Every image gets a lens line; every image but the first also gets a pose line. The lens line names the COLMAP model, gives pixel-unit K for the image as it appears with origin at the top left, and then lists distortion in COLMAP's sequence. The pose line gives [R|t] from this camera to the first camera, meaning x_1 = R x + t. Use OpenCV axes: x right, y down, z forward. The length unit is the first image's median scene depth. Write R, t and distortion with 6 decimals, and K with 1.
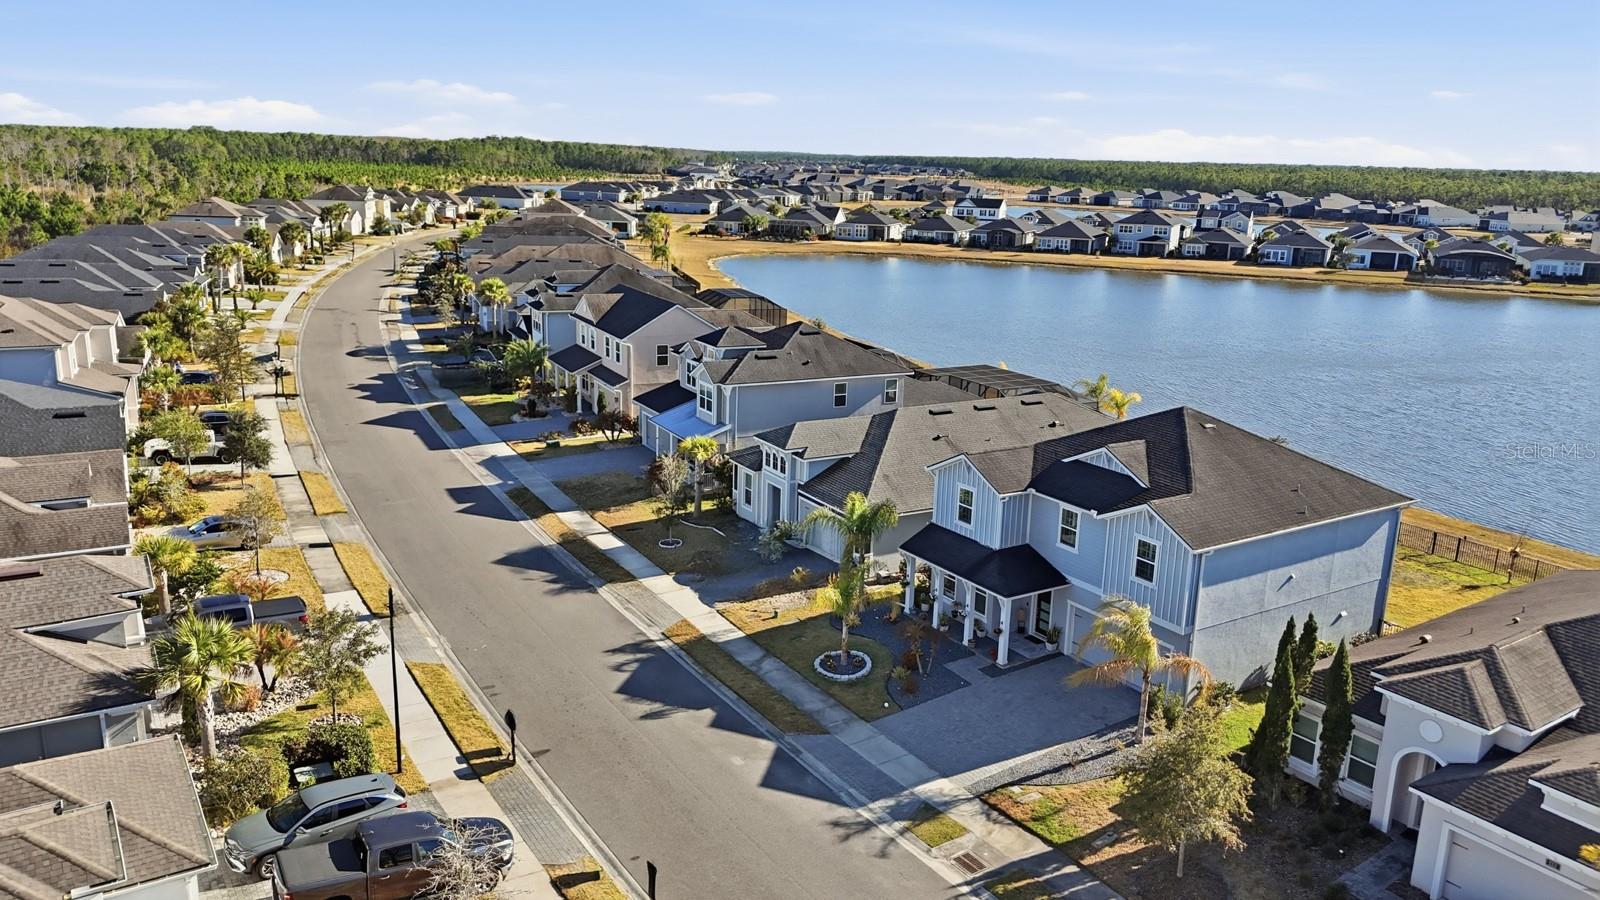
lens RADIAL K [[1144.1, 0, 800.0], [0, 1144.1, 450.0], [0, 0, 1]] dist [-0.000812, -0.001508]
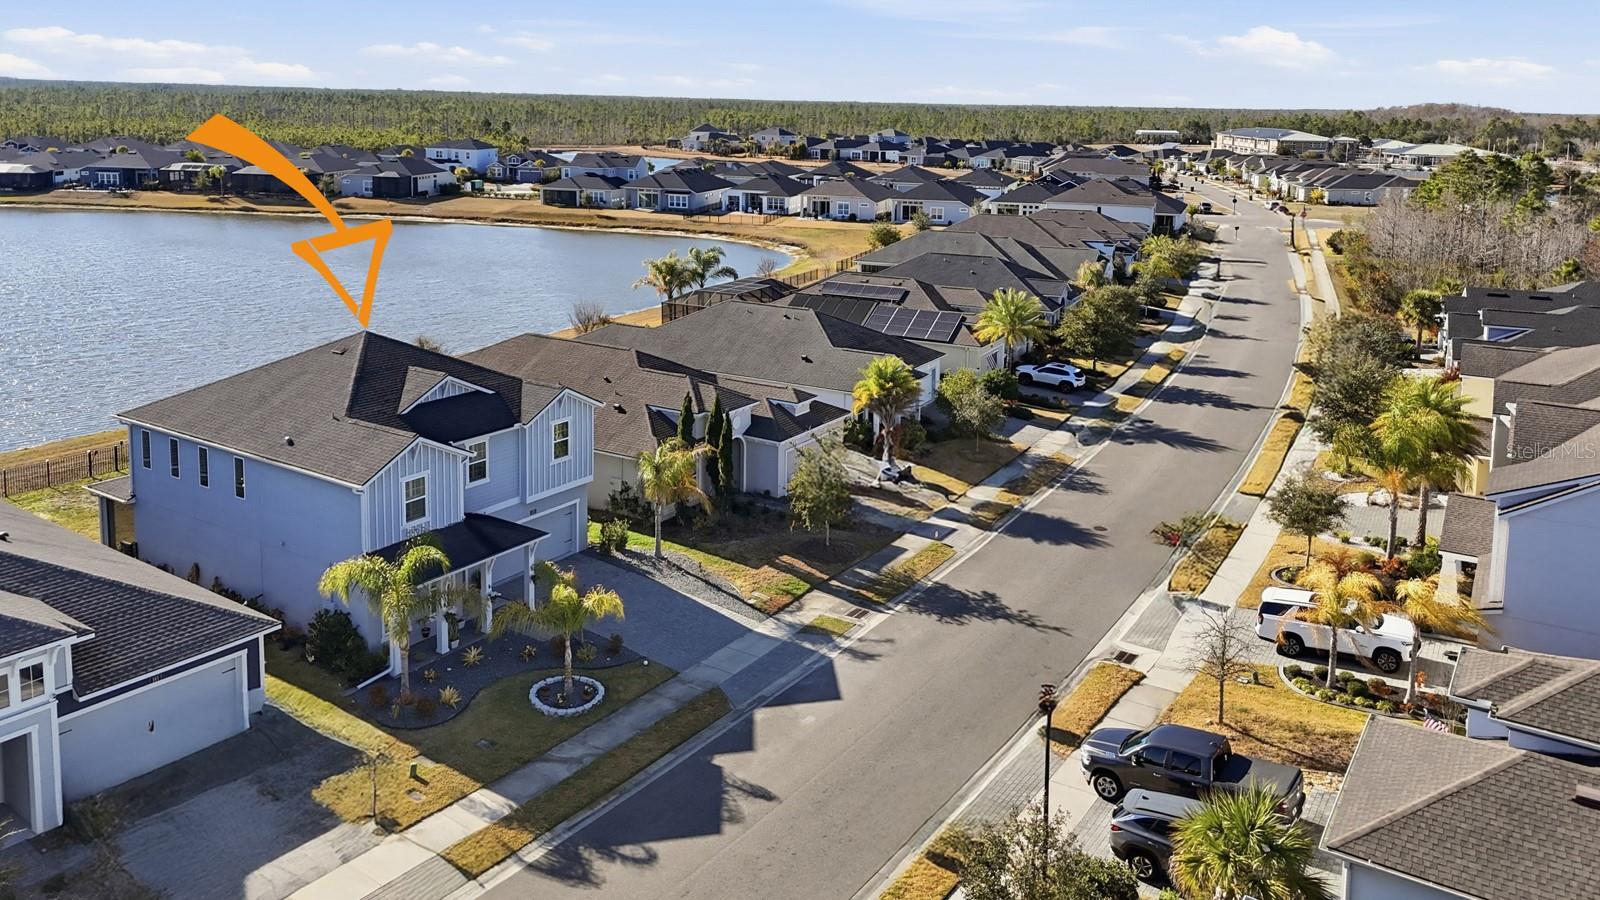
lens RADIAL K [[1189.1, 0, 800.5], [0, 1189.1, 282.8], [0, 0, 1]] dist [0.050857, -0.055944]
pose [[-0.408641, -0.164022, 0.897836, -0.731690], [0.184624, 0.948528, 0.257312, -0.276100], [-0.893827, 0.270910, -0.357325, 1.033354]]
